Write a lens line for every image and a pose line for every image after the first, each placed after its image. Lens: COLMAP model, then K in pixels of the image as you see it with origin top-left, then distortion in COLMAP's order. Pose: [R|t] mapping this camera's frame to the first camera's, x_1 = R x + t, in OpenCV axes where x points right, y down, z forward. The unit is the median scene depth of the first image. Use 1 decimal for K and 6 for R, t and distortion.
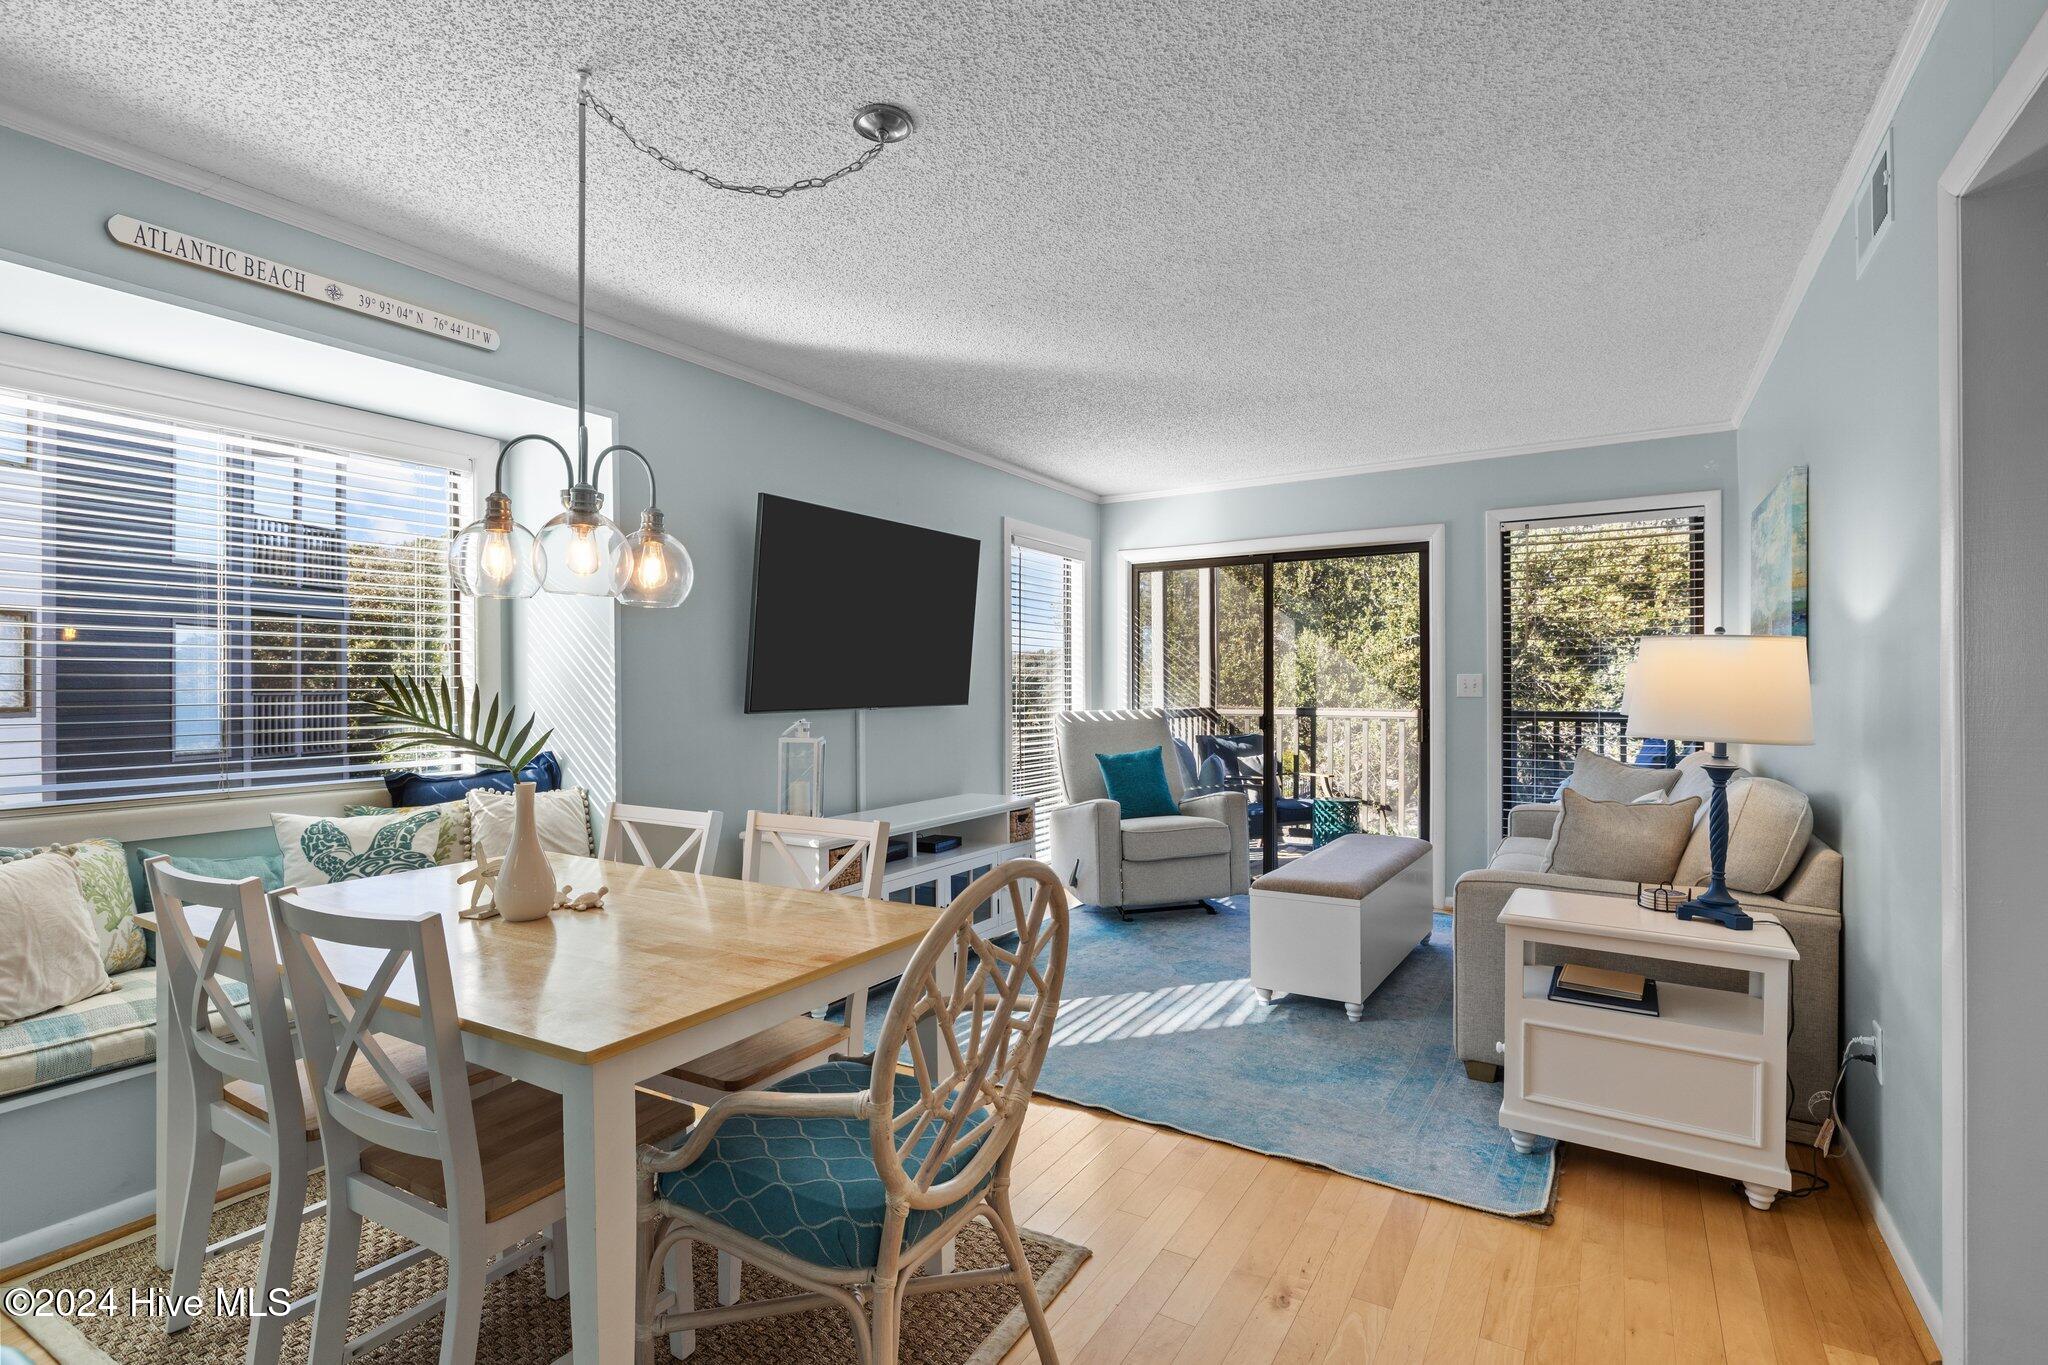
lens RADIAL K [[989.9, 0, 1028.3], [0, 989.9, 690.2], [0, 0, 1]] dist [-0.005440, 0.001483]
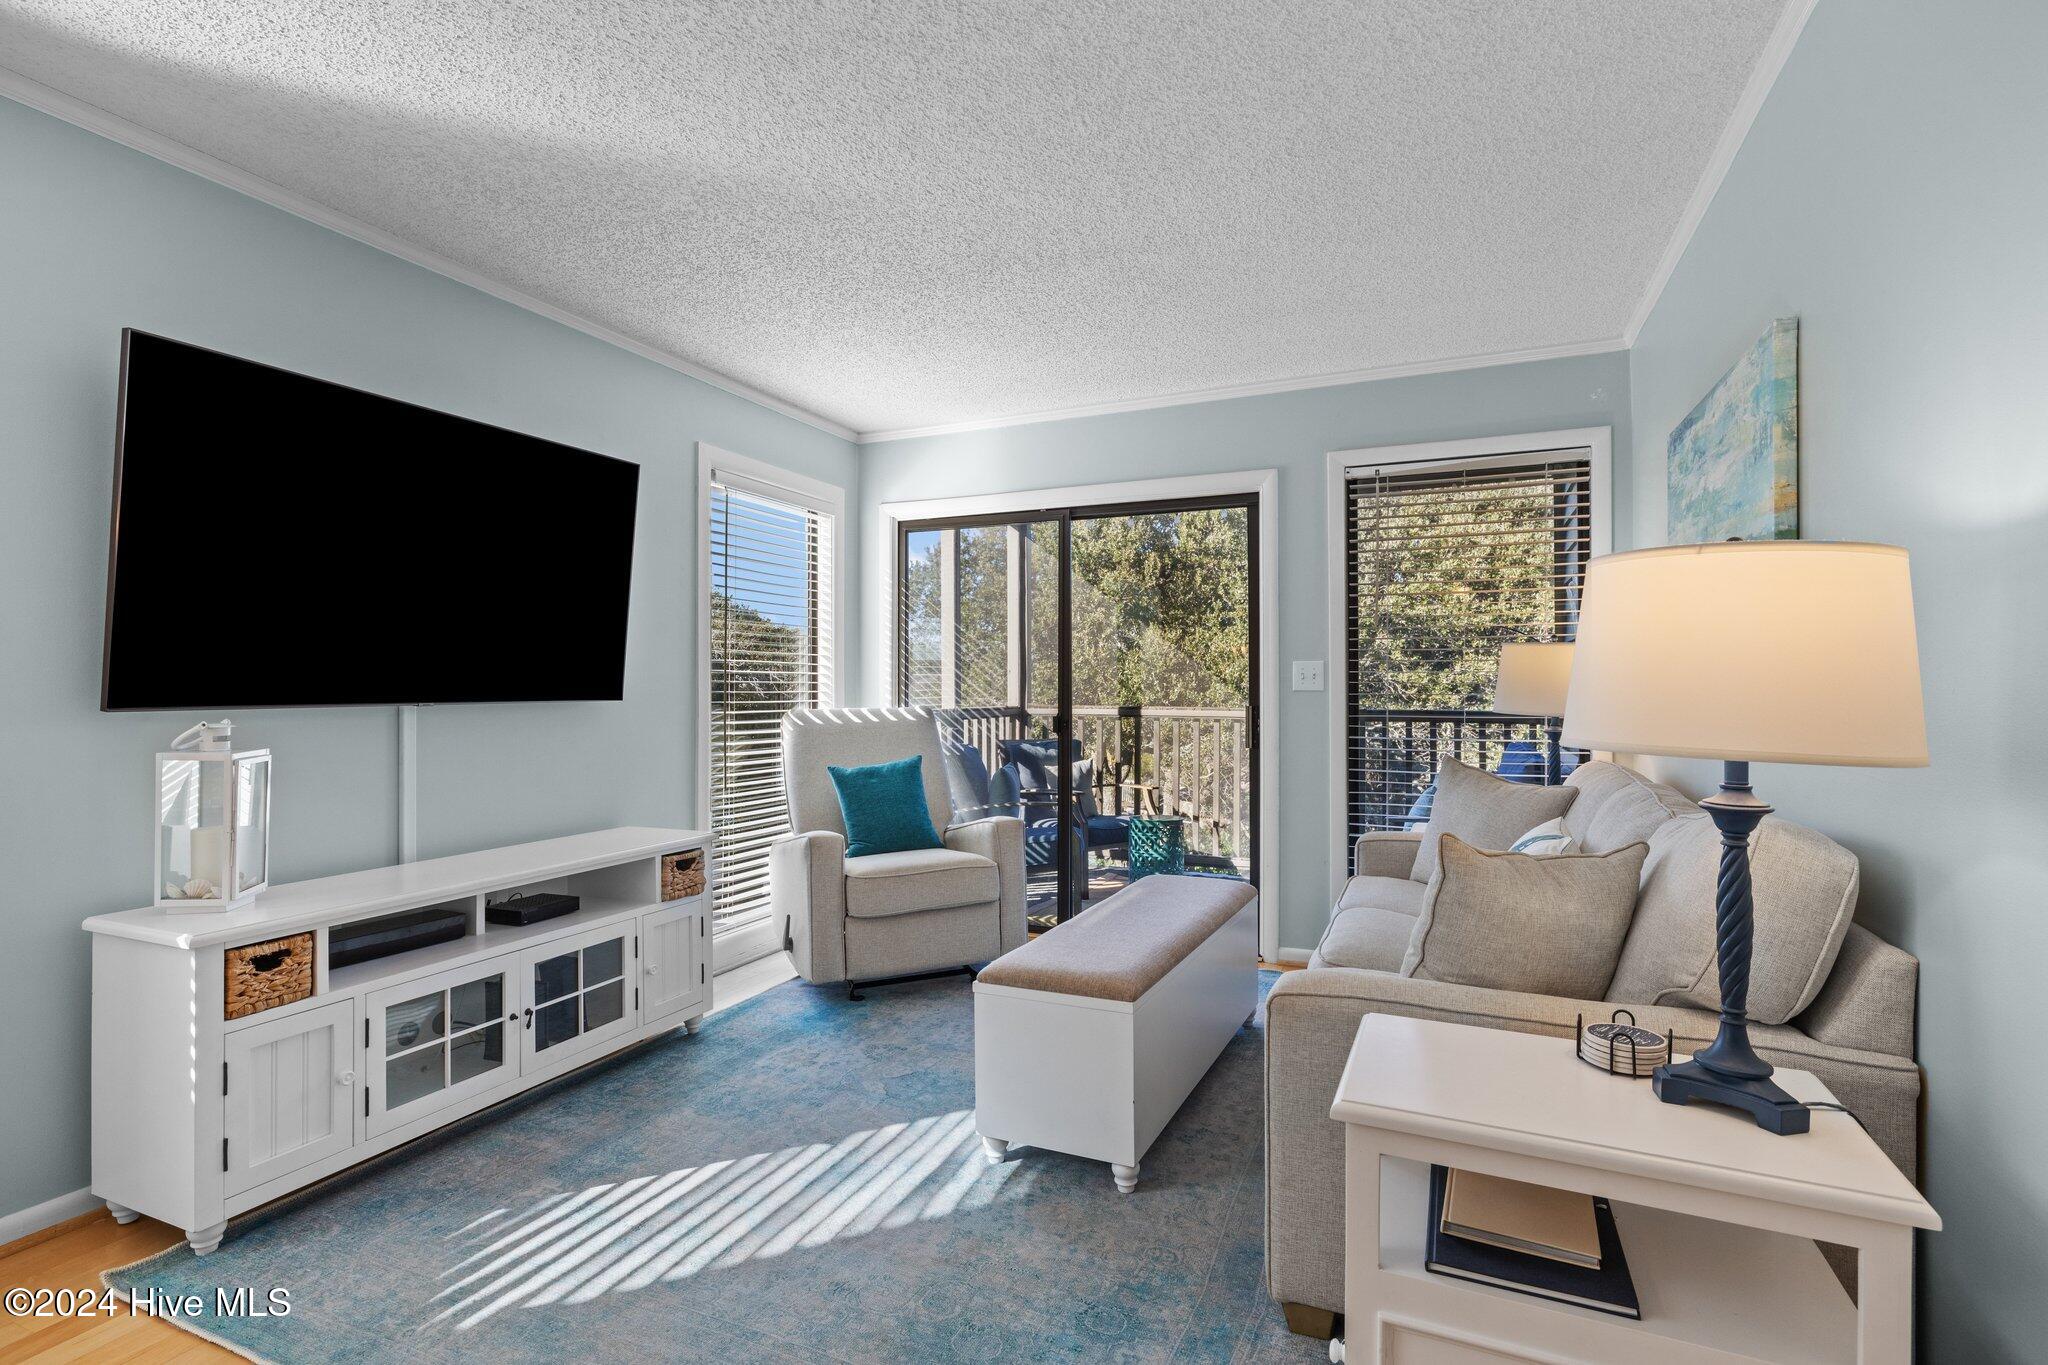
lens RADIAL K [[989.9, 0, 1041.3], [0, 989.9, 680.8], [0, 0, 1]] dist [-0.005440, 0.001483]
pose [[0.989827, 0.003633, 0.142227, 0.153139], [-0.001951, 0.999927, -0.011966, 0.010545], [-0.142260, 0.011566, 0.989762, 0.310778]]
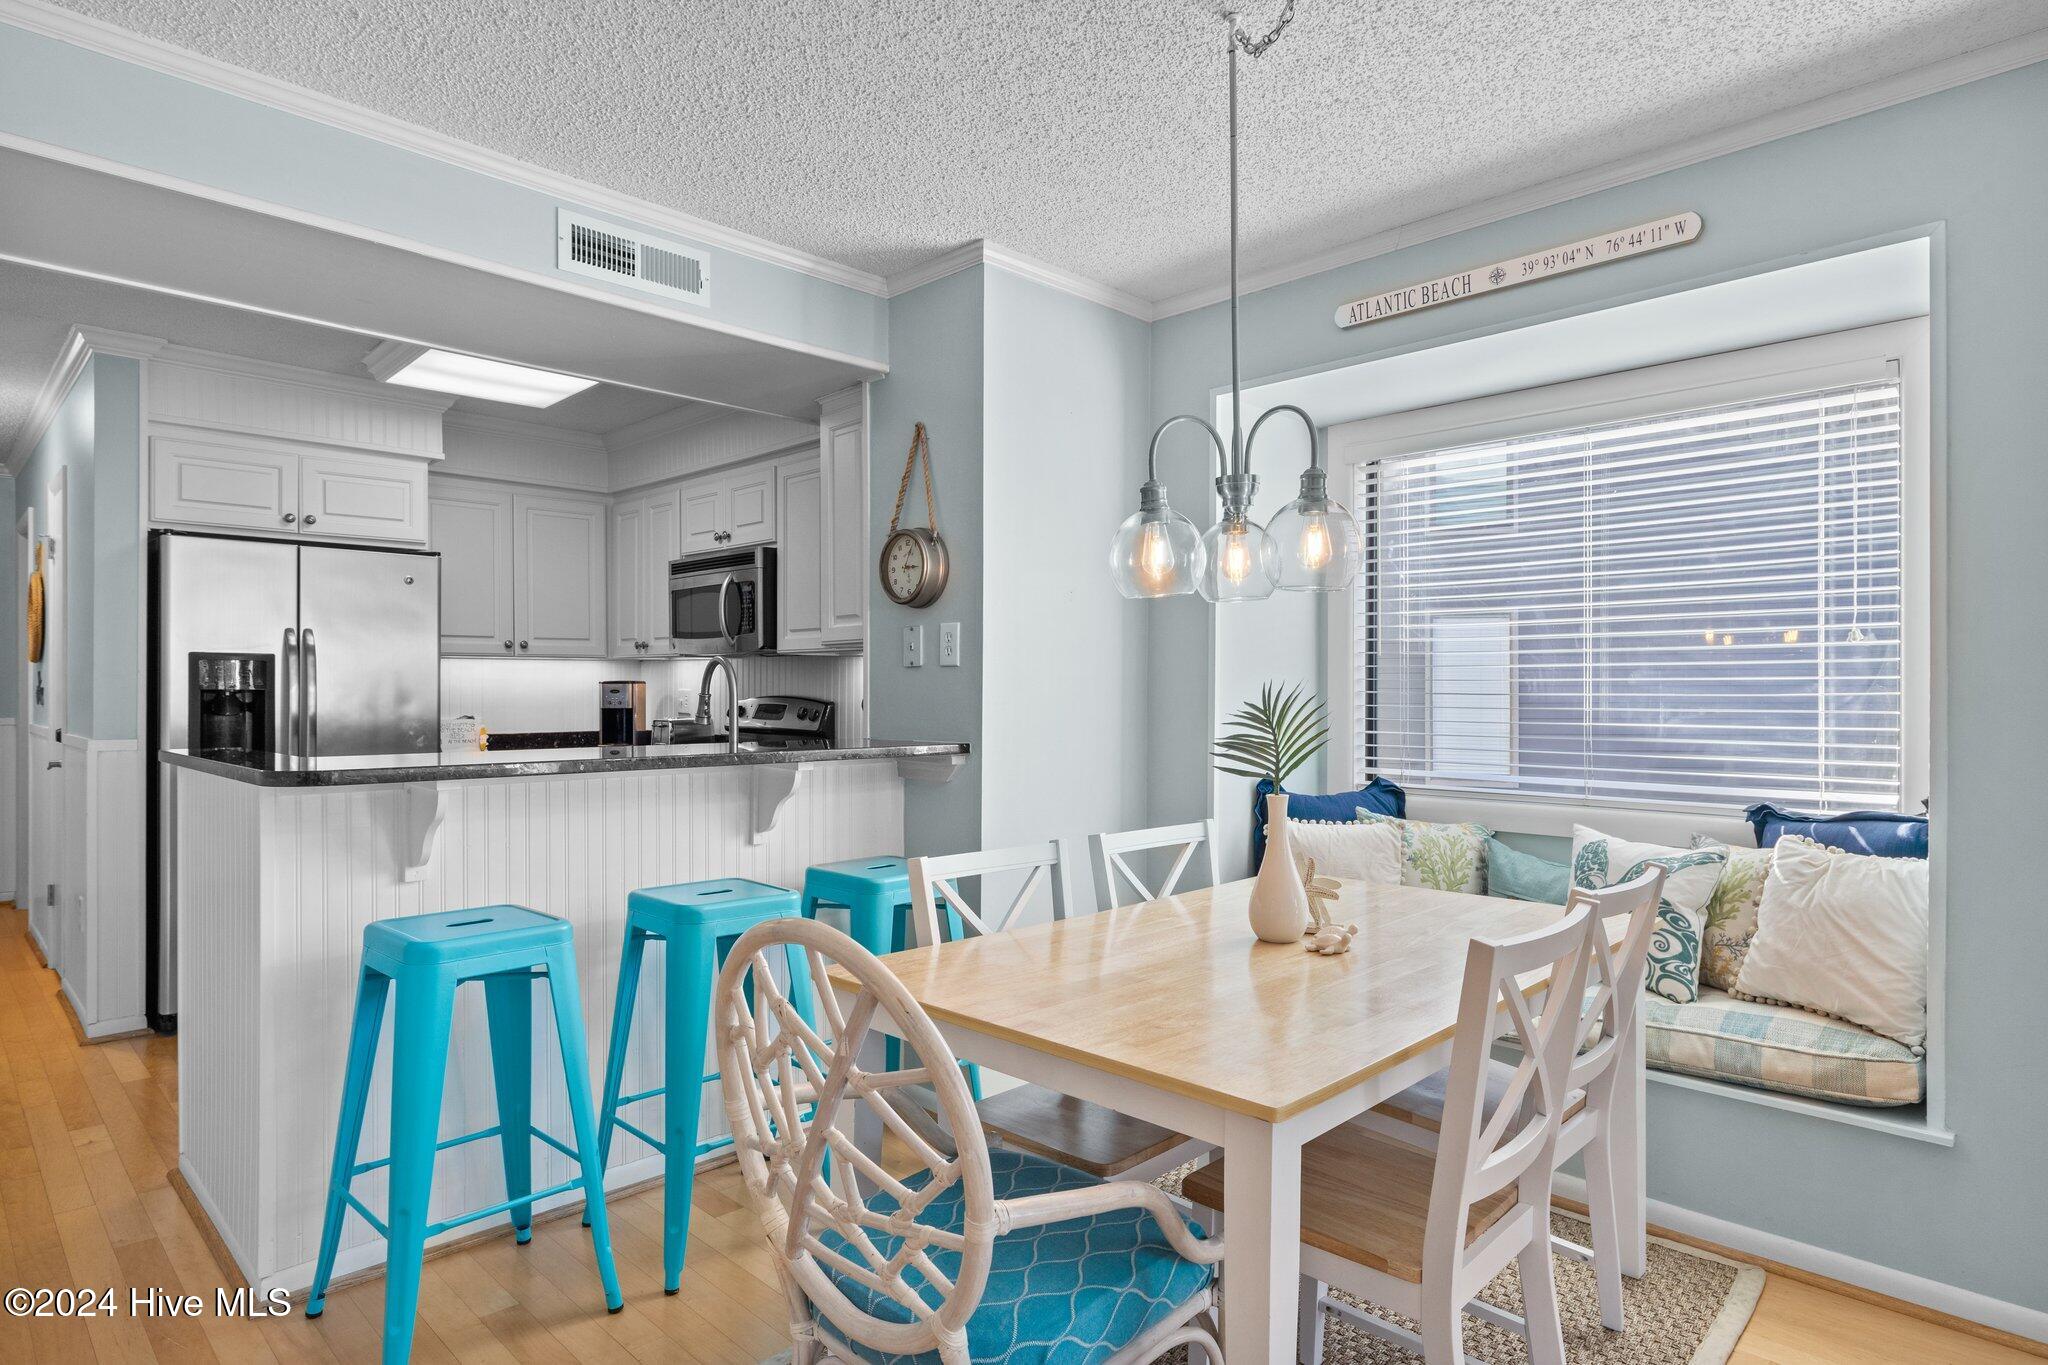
lens RADIAL K [[1130.1, 0, 1014.4], [0, 1130.1, 691.1], [0, 0, 1]] dist [0.003658, 0.000890]
pose [[-0.225440, -0.000353, -0.974257, 0.304727], [-0.001067, 0.999999, -0.000115, -0.001659], [0.974256, 0.001013, -0.225440, 0.521348]]
